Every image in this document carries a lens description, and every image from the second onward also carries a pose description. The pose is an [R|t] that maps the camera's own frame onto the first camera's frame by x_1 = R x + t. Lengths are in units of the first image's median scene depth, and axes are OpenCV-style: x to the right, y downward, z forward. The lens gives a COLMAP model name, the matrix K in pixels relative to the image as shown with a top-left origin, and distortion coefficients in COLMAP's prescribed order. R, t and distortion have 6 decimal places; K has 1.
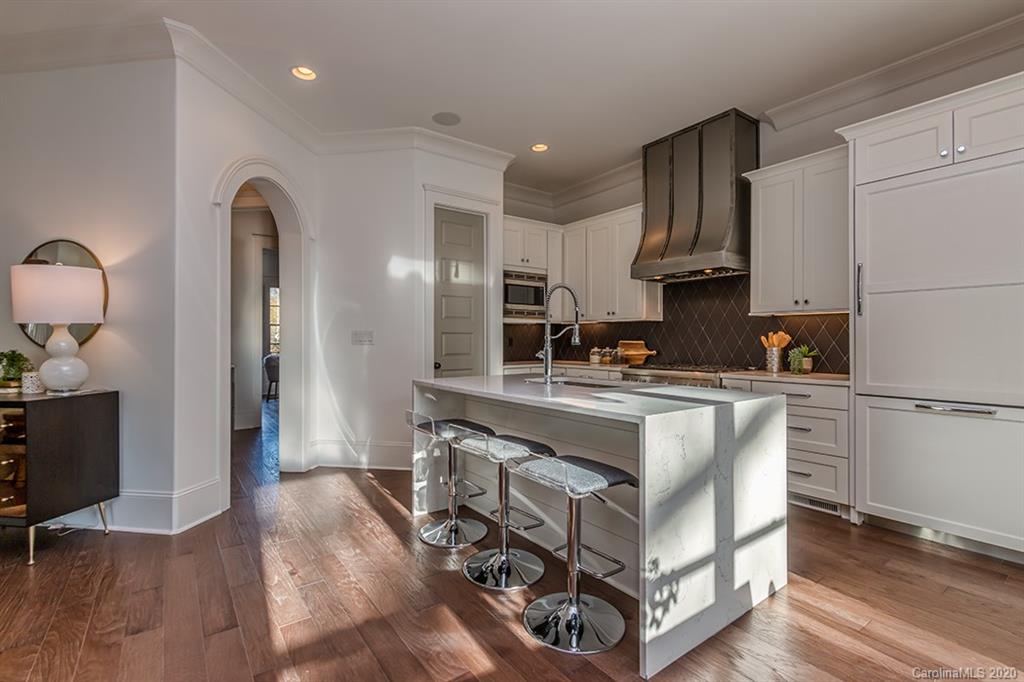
lens RADIAL K [[469.5, 0, 512.4], [0, 469.5, 339.9], [0, 0, 1]] dist [0.003799, 0.002118]
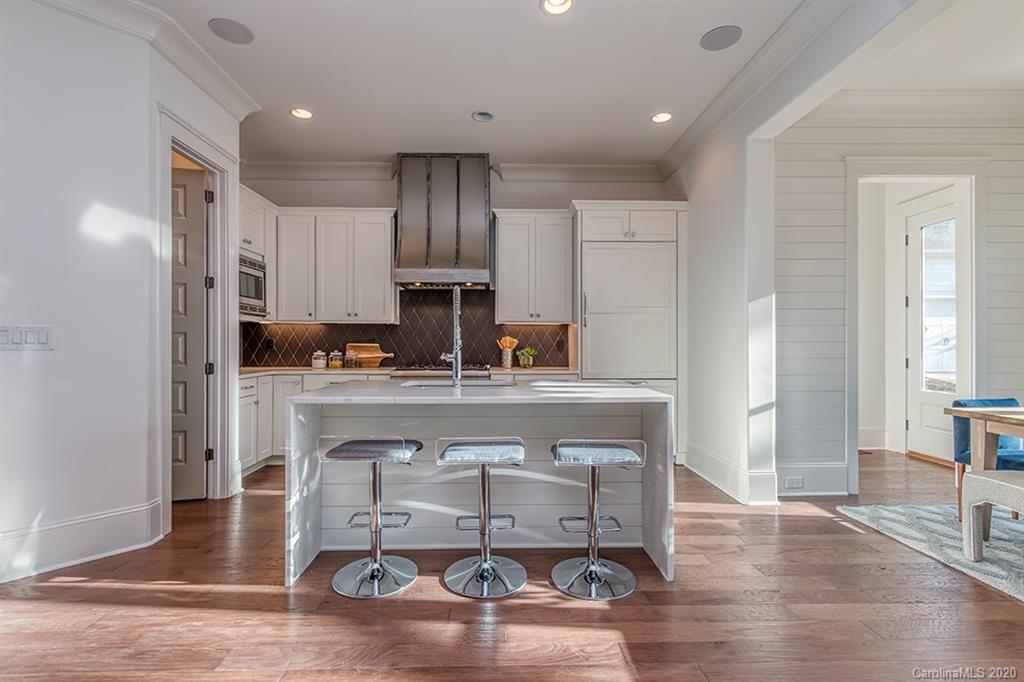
lens RADIAL K [[469.5, 0, 511.4], [0, 469.5, 342.9], [0, 0, 1]] dist [0.003799, 0.002118]
pose [[0.577536, 0.001159, 0.816365, -0.422356], [-0.002161, 0.999998, 0.000109, 0.000039], [-0.816363, -0.001827, 0.577537, 0.210294]]
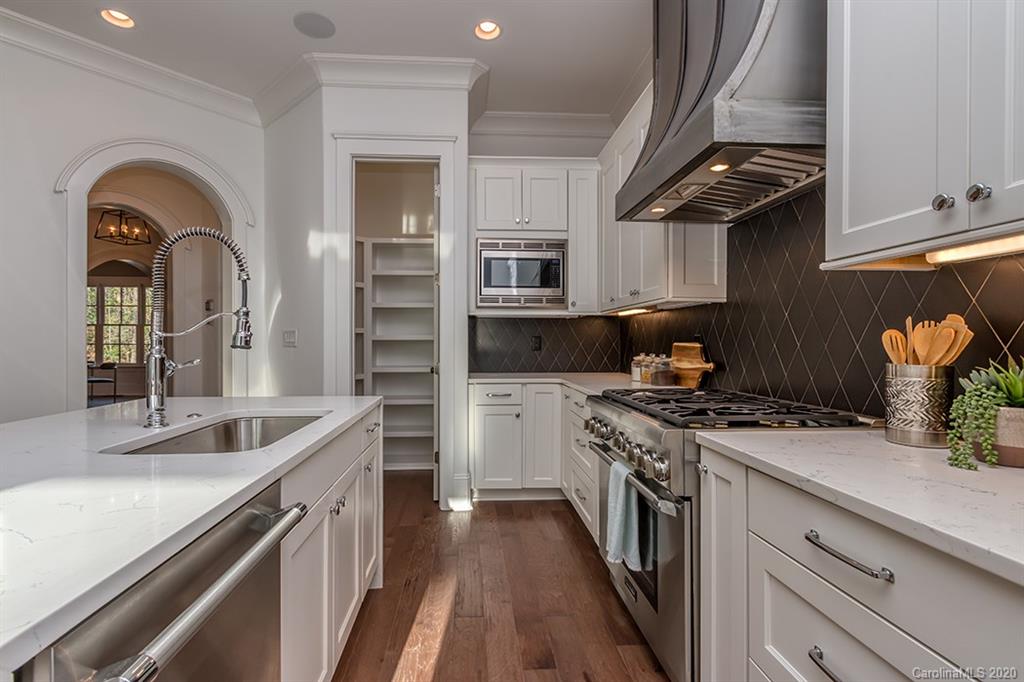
lens RADIAL K [[469.5, 0, 506.7], [0, 469.5, 342.2], [0, 0, 1]] dist [0.003799, 0.002118]
pose [[0.840942, 0.003703, -0.541113, 0.427379], [-0.002738, 0.999993, 0.002589, 0.000628], [0.541119, -0.000695, 0.840946, 0.501243]]
